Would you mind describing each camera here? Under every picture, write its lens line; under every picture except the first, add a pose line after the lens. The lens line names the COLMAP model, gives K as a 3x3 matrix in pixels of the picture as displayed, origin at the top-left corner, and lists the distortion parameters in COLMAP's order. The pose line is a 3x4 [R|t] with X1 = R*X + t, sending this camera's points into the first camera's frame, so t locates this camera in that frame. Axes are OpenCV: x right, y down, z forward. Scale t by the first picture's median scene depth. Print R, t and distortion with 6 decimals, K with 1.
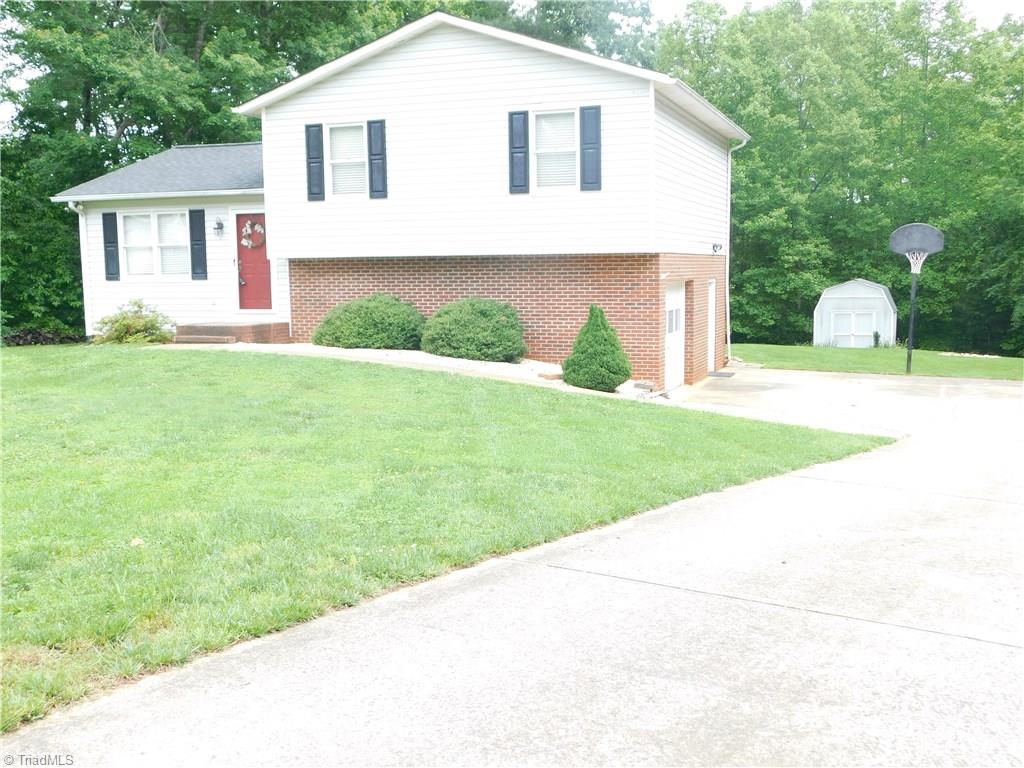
lens RADIAL K [[1069.7, 0, 512.0], [0, 1069.7, 384.0], [0, 0, 1]] dist [-0.009379, 0.165782]
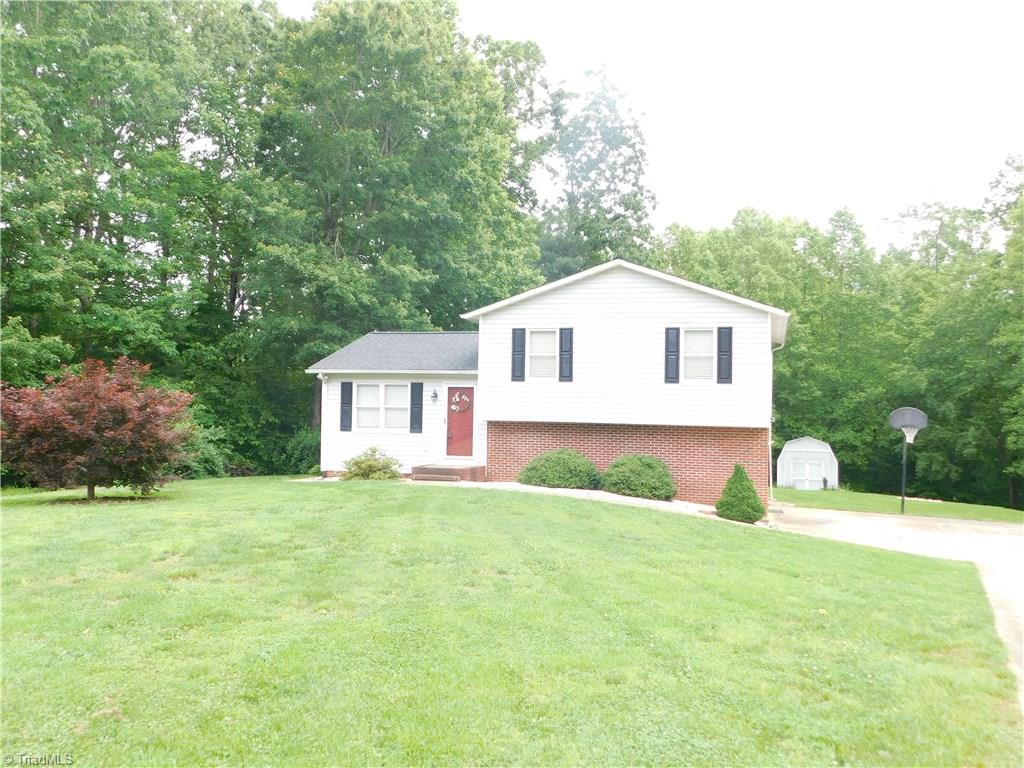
lens RADIAL K [[887.9, 0, 512.0], [0, 887.9, 384.0], [0, 0, 1]] dist [0.046469, -0.002340]
pose [[0.996929, 0.033254, 0.070906, -0.257365], [-0.023256, 0.990240, -0.137422, -0.005821], [-0.074784, 0.135351, 0.987971, -0.149538]]
